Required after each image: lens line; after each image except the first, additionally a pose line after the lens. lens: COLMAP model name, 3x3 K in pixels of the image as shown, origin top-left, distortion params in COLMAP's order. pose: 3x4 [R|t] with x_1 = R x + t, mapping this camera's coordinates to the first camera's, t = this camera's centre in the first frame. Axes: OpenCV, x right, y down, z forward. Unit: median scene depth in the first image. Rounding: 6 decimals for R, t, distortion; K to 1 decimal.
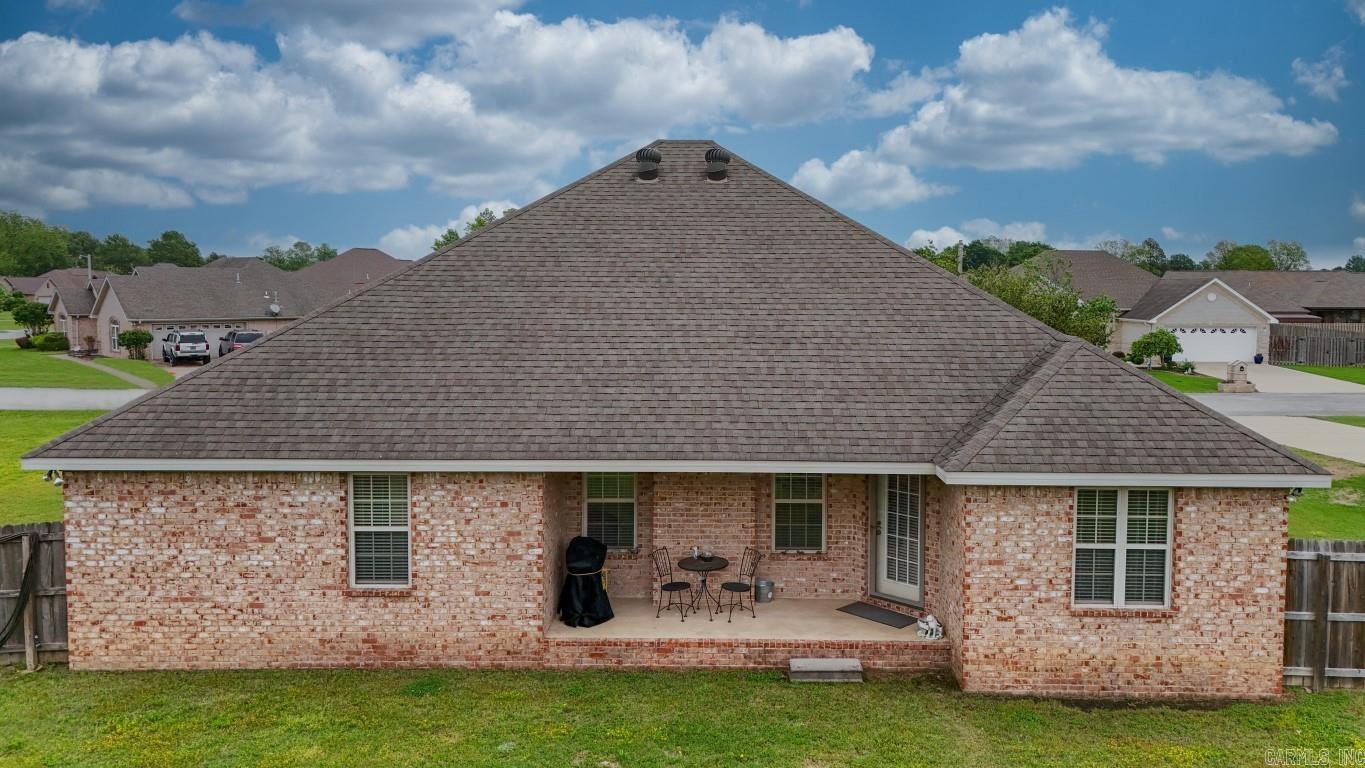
lens RADIAL K [[1049.7, 0, 714.0], [0, 1049.7, 360.5], [0, 0, 1]] dist [0.041738, -0.026220]
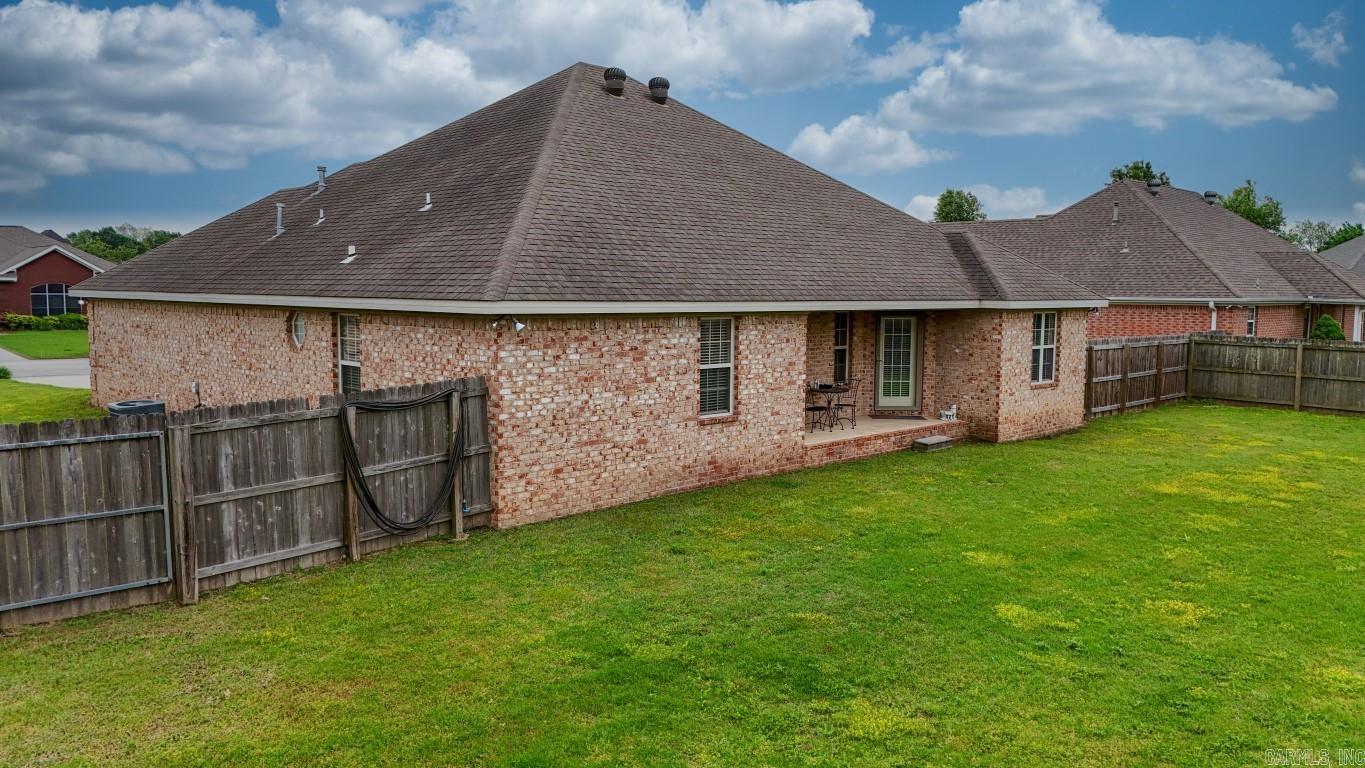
lens RADIAL K [[1004.2, 0, 682.5], [0, 1004.2, 384.0], [0, 0, 1]] dist [0.095239, -0.092825]
pose [[0.703747, -0.064928, 0.707477, -1.132121], [0.045961, 0.997890, 0.045862, 0.127620], [-0.708962, 0.000241, 0.705247, 0.245541]]
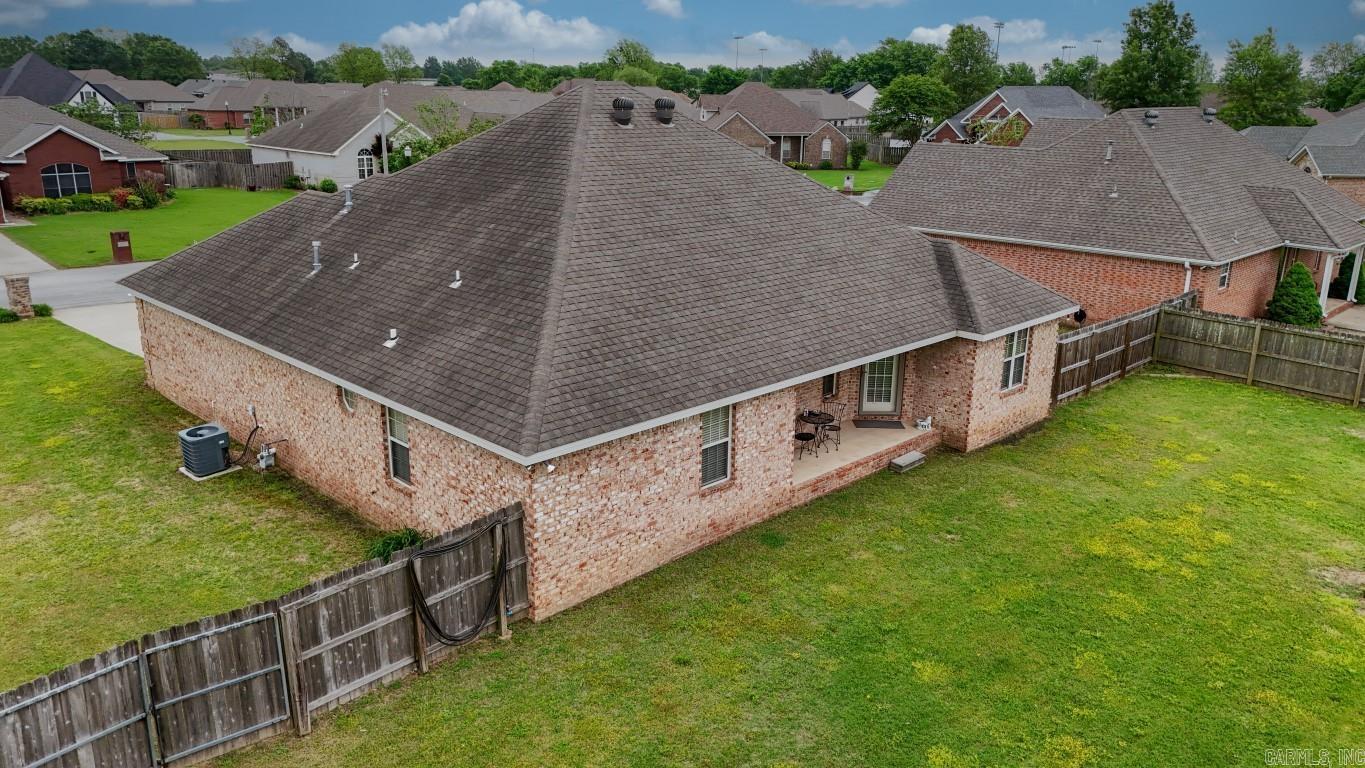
lens RADIAL K [[1004.2, 0, 682.5], [0, 1004.2, 384.0], [0, 0, 1]] dist [0.095239, -0.092825]
pose [[0.705348, -0.196581, 0.681058, -1.205084], [0.042591, 0.970795, 0.236101, -0.217884], [-0.707580, -0.137527, 0.693121, 0.156302]]
